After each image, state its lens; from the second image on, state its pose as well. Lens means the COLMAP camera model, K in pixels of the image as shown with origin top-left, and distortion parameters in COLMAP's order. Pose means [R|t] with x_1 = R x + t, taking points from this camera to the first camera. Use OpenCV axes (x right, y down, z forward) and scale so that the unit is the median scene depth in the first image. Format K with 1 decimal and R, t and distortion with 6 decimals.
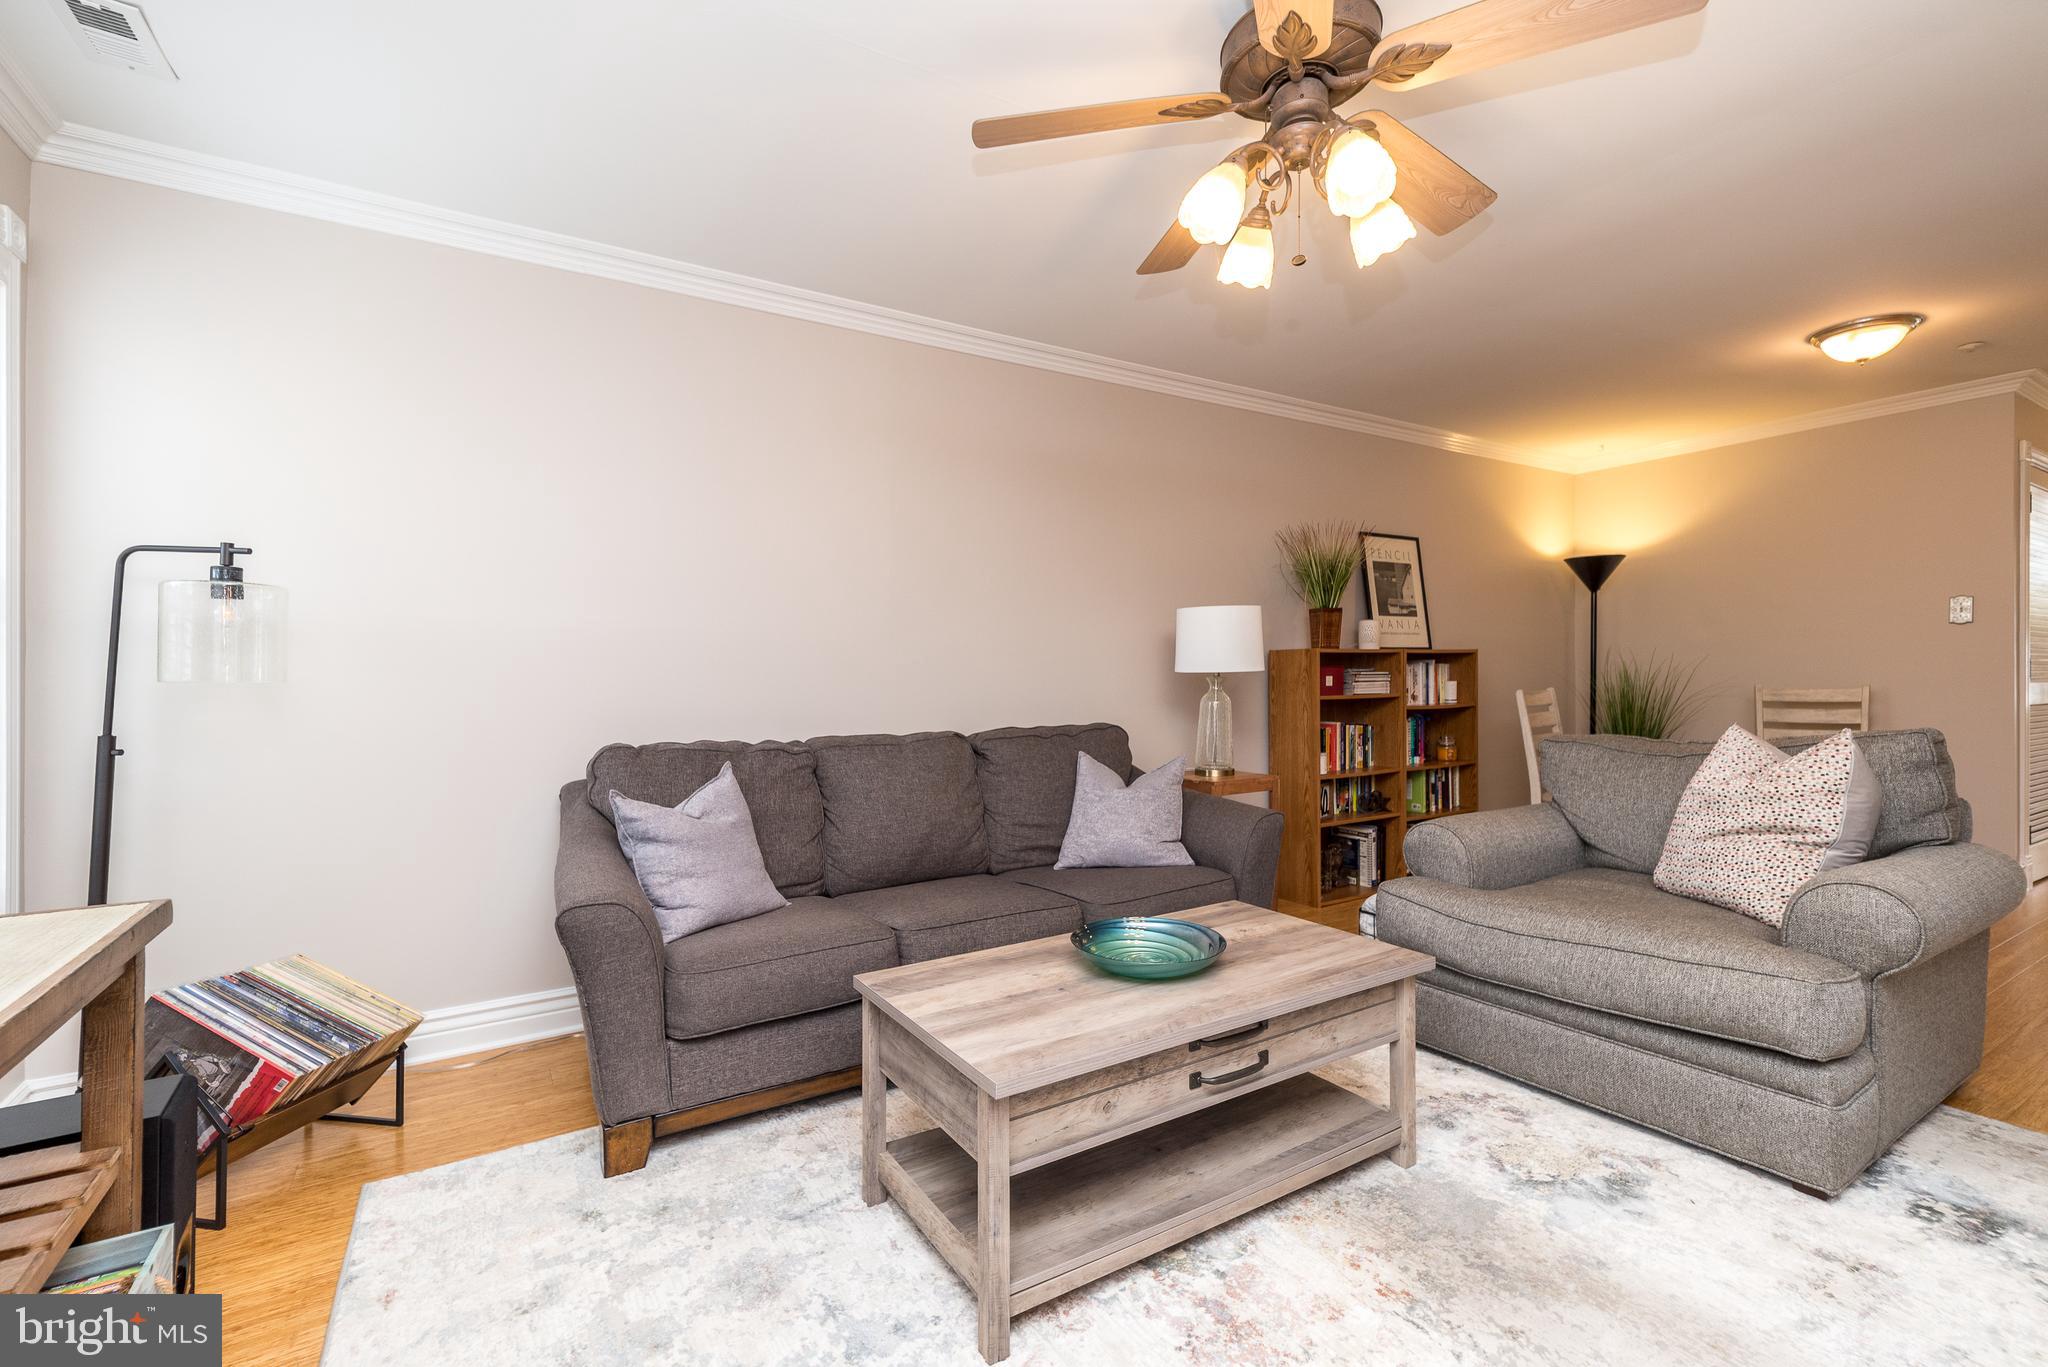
lens RADIAL K [[900.0, 0, 1024.0], [0, 900.0, 683.5], [0, 0, 1]] dist [0.003265, 0.000610]
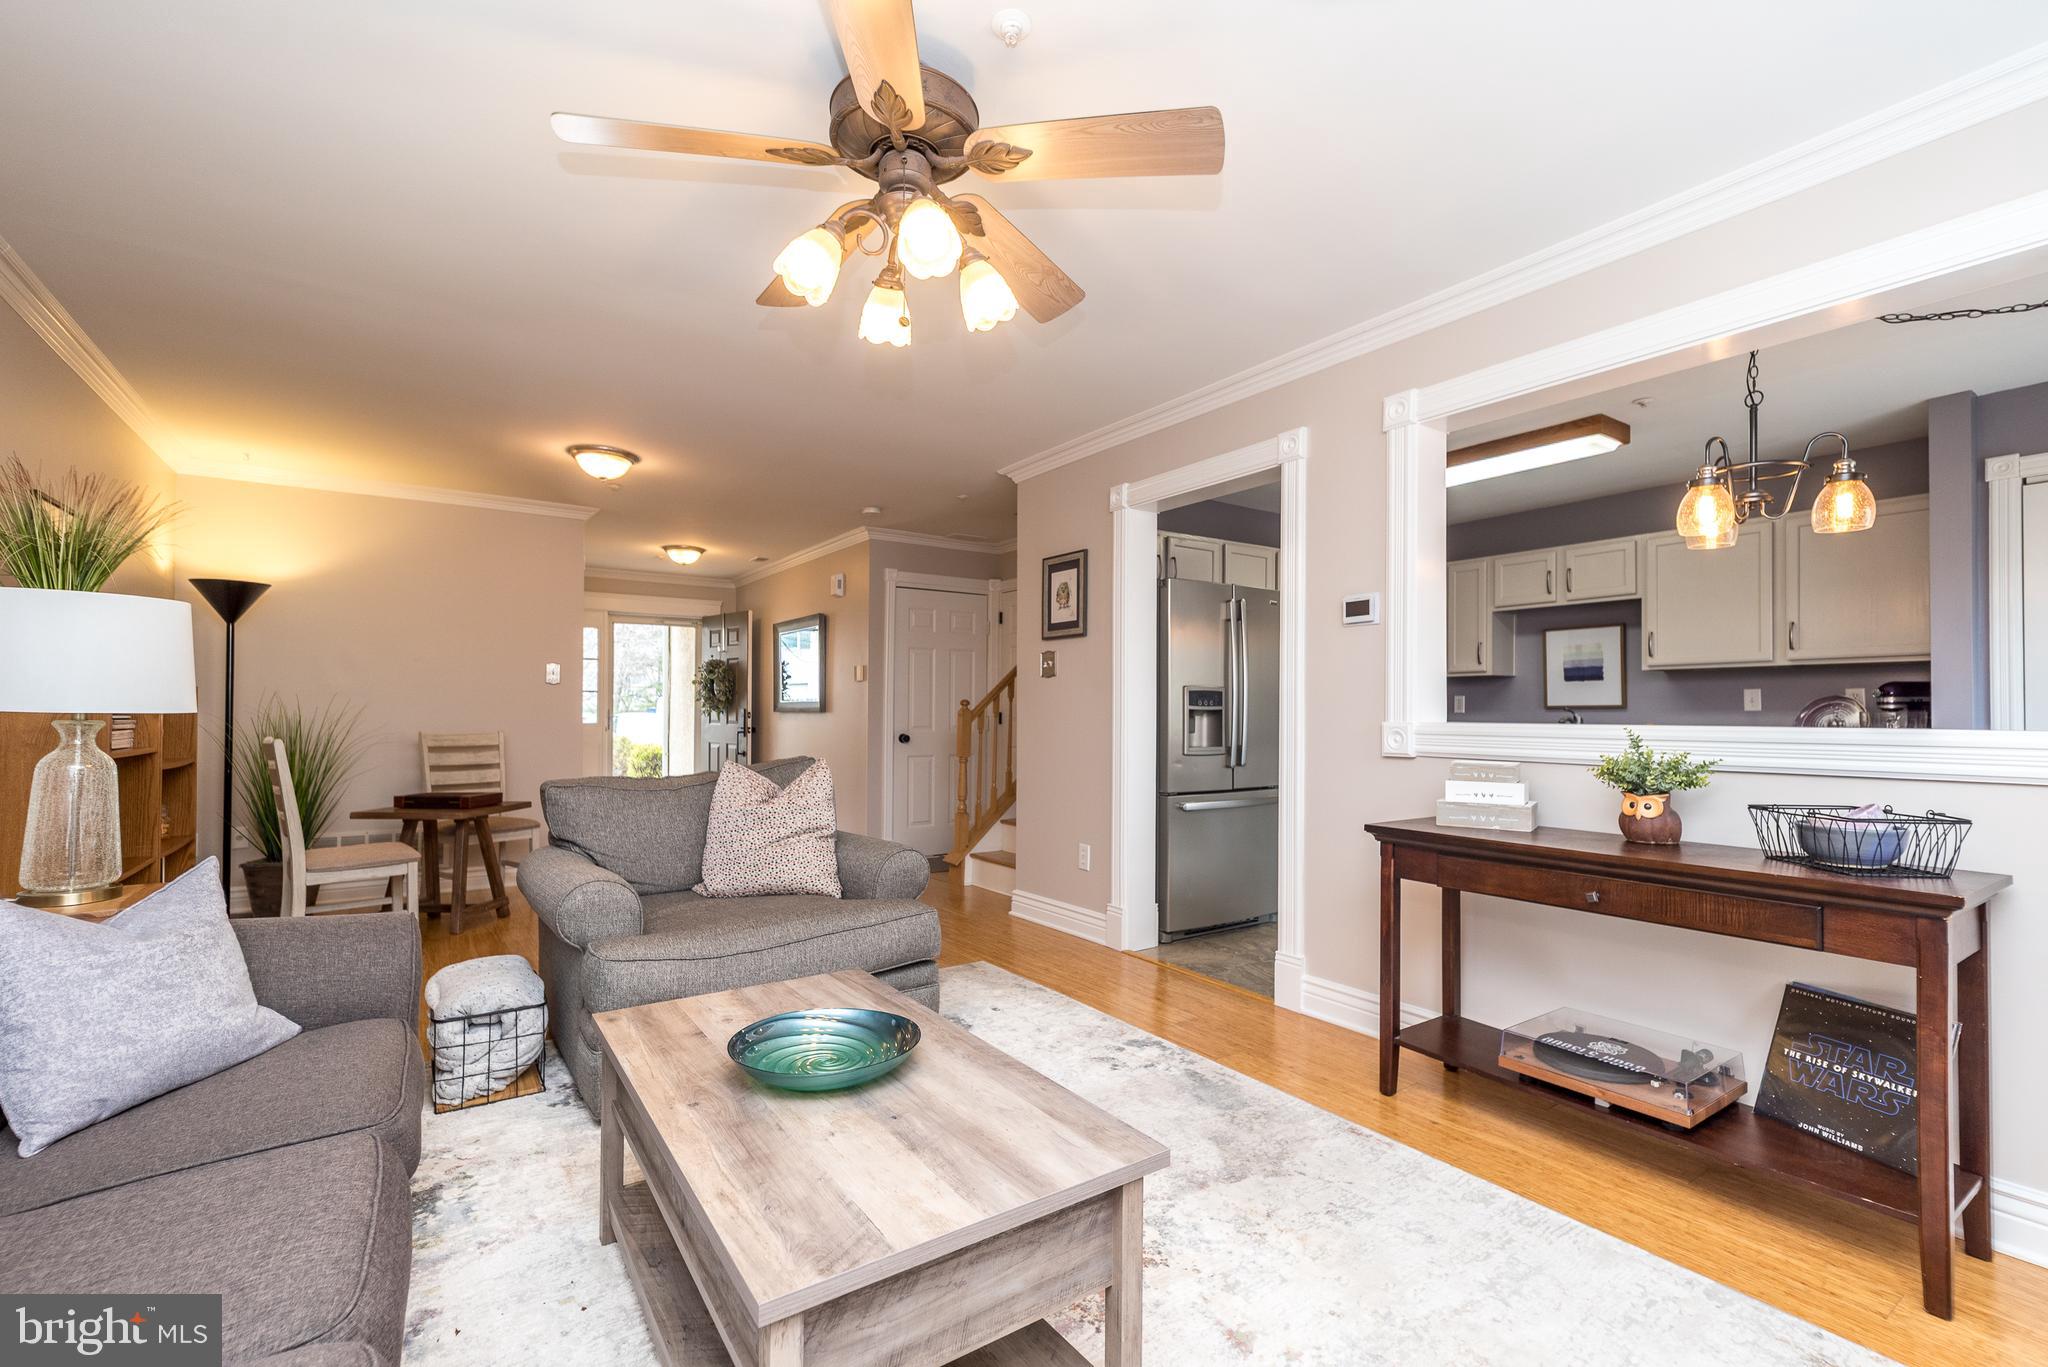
lens RADIAL K [[889.2, 0, 1019.8], [0, 889.2, 711.6], [0, 0, 1]] dist [0.000553, 0.000081]
pose [[-0.042803, 0.014422, 0.998979, -0.294136], [0.007486, 0.999872, -0.014115, -0.001708], [-0.999055, 0.006874, -0.042906, 0.362787]]
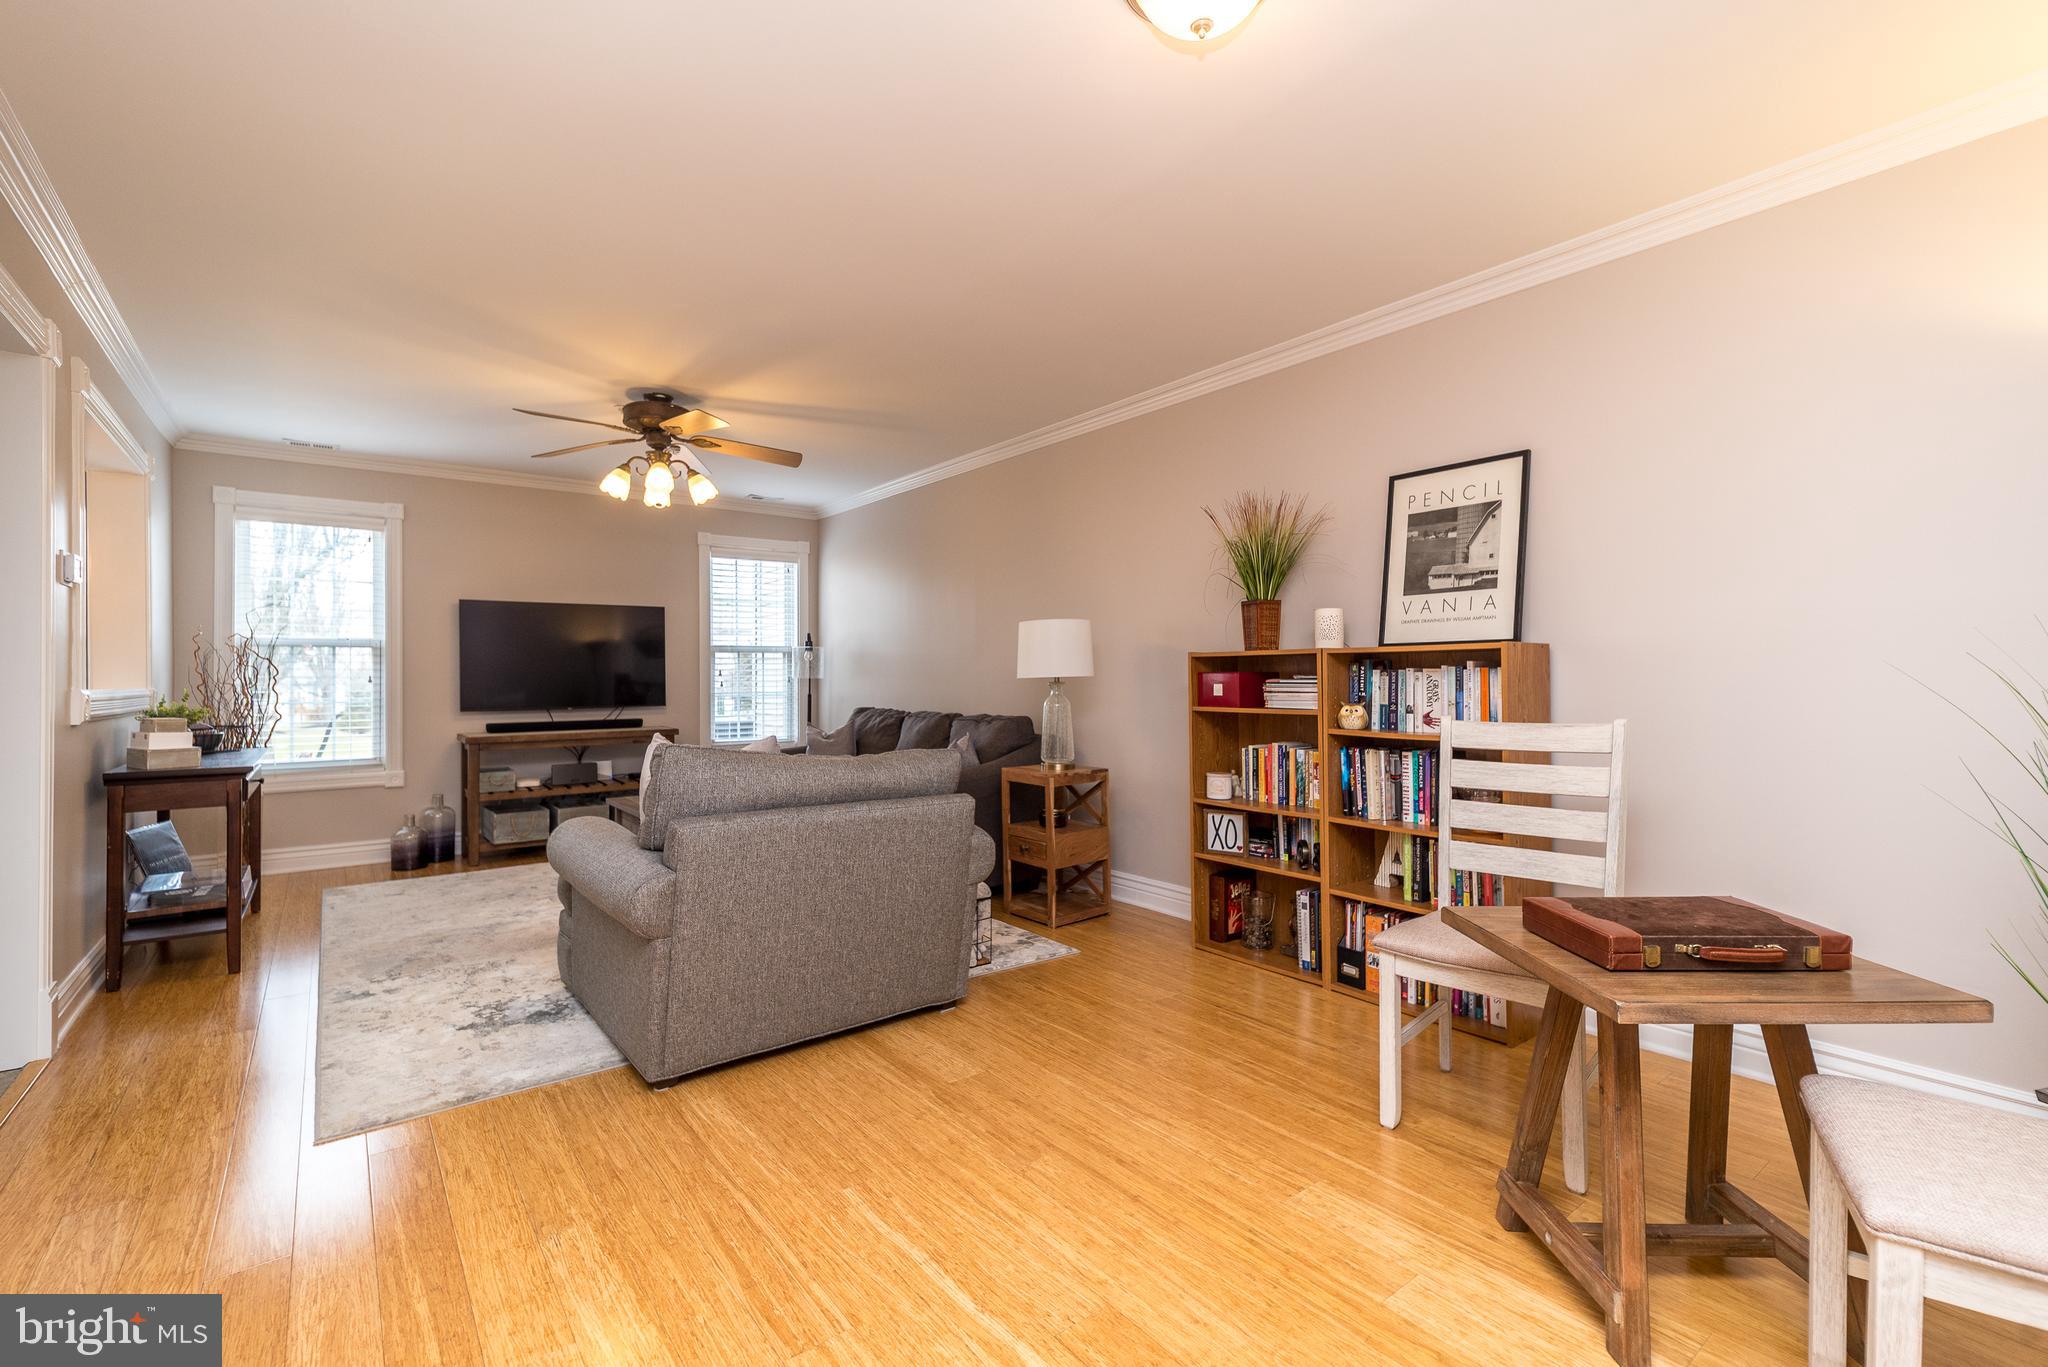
lens RADIAL K [[888.5, 0, 1031.3], [0, 888.5, 671.8], [0, 0, 1]] dist [0.000451, 0.000072]
pose [[0.117644, 0.004392, -0.993046, 1.080908], [-0.013689, 0.999902, 0.002800, -0.017981], [0.992961, 0.013265, 0.117692, 0.689330]]
